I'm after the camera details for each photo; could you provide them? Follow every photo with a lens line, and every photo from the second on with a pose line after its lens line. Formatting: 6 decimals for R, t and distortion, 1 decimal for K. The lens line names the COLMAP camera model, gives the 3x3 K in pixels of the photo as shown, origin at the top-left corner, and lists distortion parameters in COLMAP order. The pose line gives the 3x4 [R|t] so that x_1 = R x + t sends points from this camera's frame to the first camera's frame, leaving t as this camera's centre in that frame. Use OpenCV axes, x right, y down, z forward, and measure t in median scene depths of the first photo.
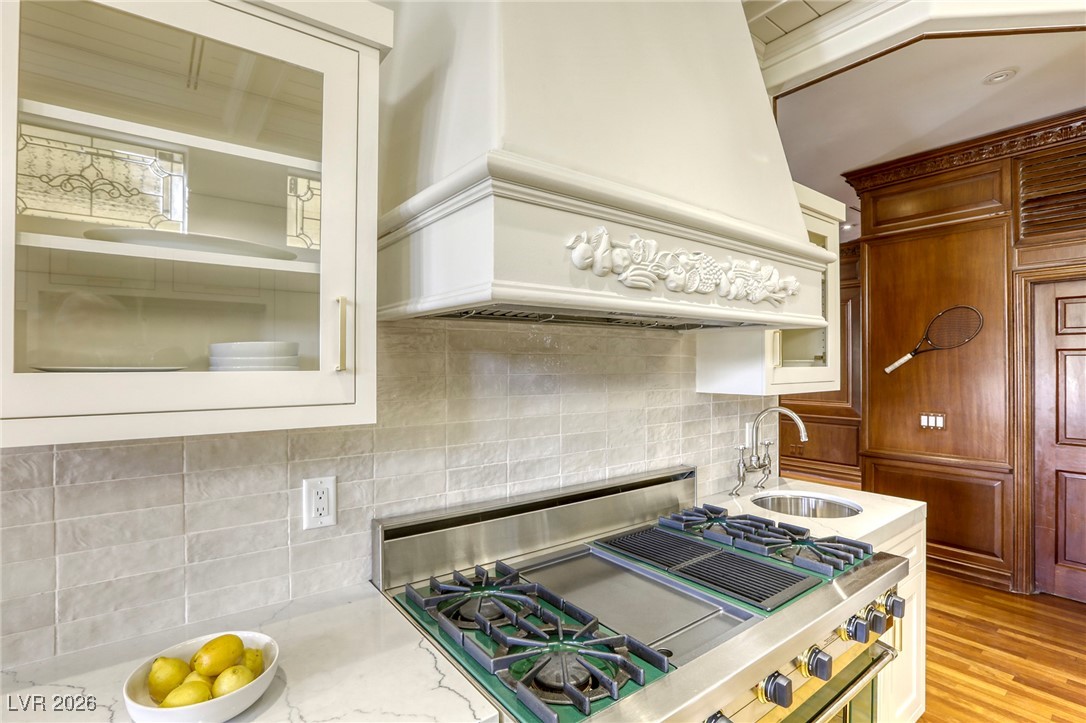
lens RADIAL K [[457.3, 0, 576.0], [0, 457.3, 360.6], [0, 0, 1]] dist [-0.047452, 0.011865]
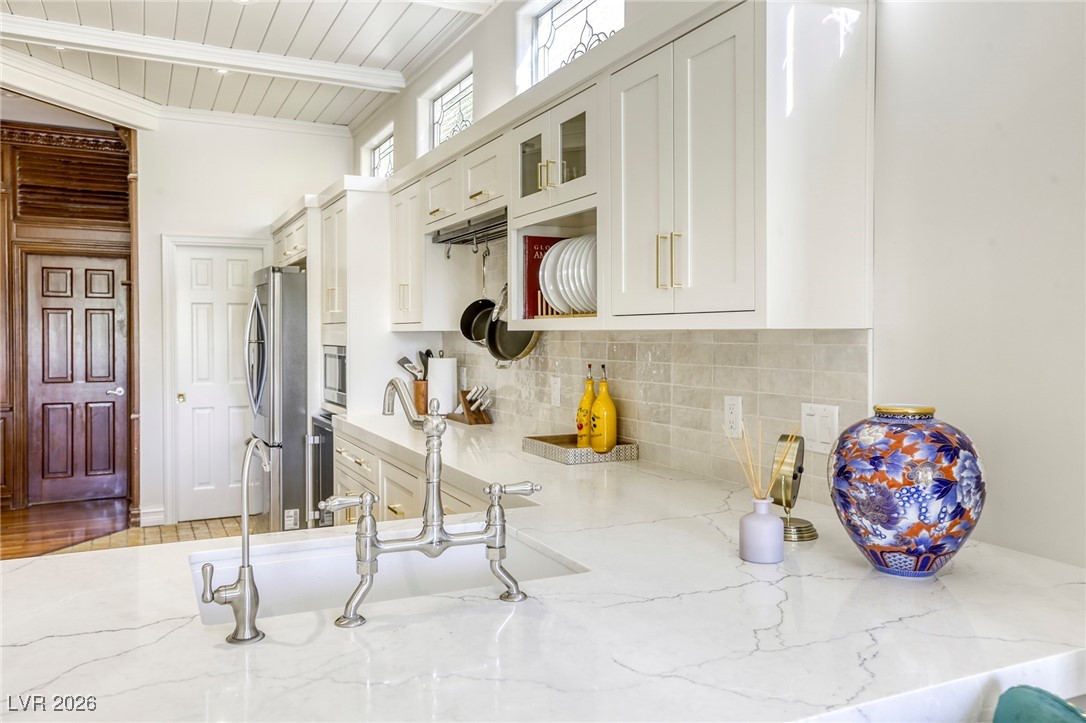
lens RADIAL K [[891.1, 0, 543.7], [0, 891.1, 343.2], [0, 0, 1]] dist [0.000490, 0.111841]
pose [[0.196972, -0.005818, 0.980392, -1.577588], [-0.003297, 0.999973, 0.006596, 0.073470], [-0.980404, -0.004531, 0.196948, -1.252899]]
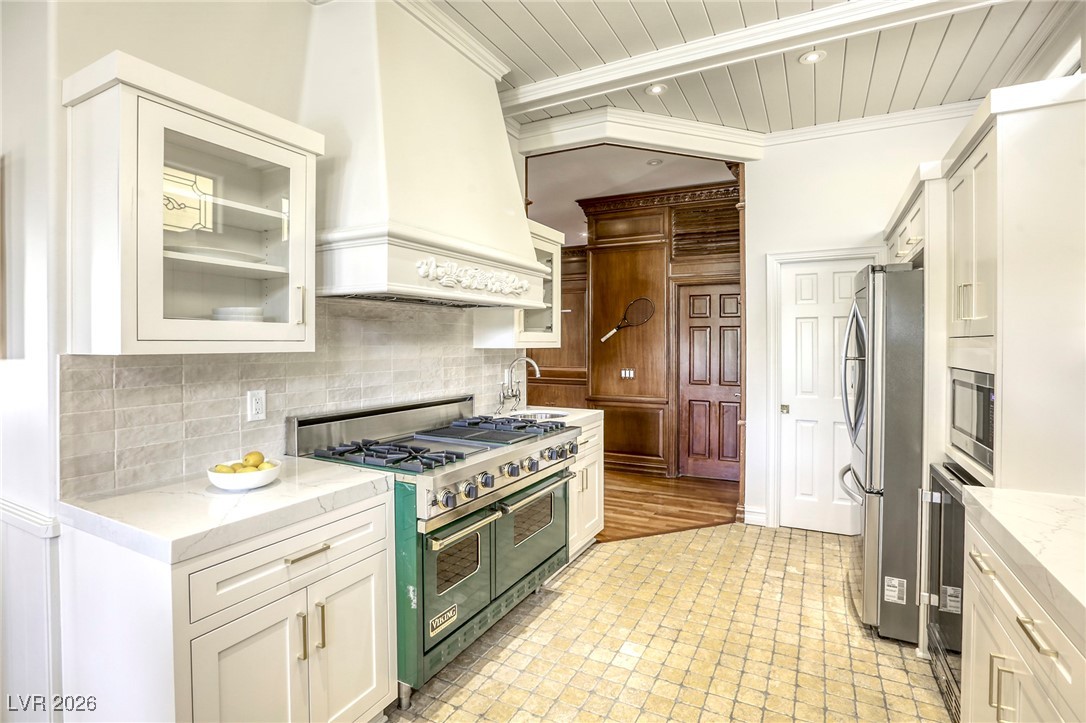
lens RADIAL K [[484.9, 0, 536.6], [0, 484.9, 346.1], [0, 0, 1]] dist [-0.061998, 0.020668]
pose [[0.923455, 0.000167, 0.383706, -0.173324], [-0.003961, 0.999951, 0.009098, 0.045795], [-0.383685, -0.009921, 0.923411, -0.609087]]
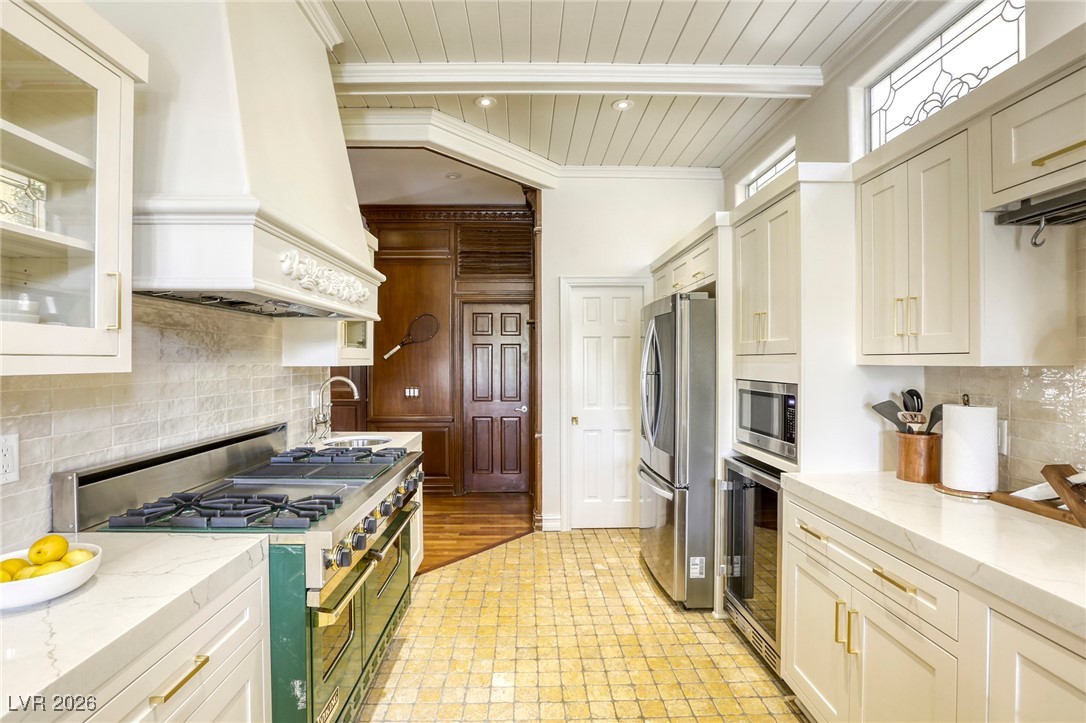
lens RADIAL K [[492.4, 0, 483.1], [0, 492.4, 361.1], [0, 0, 1]] dist [-0.052631, 0.016820]
pose [[0.647693, 0.001521, 0.761900, -0.410782], [-0.003881, 0.999992, 0.001303, 0.050359], [-0.761891, -0.003801, 0.647694, -0.322040]]
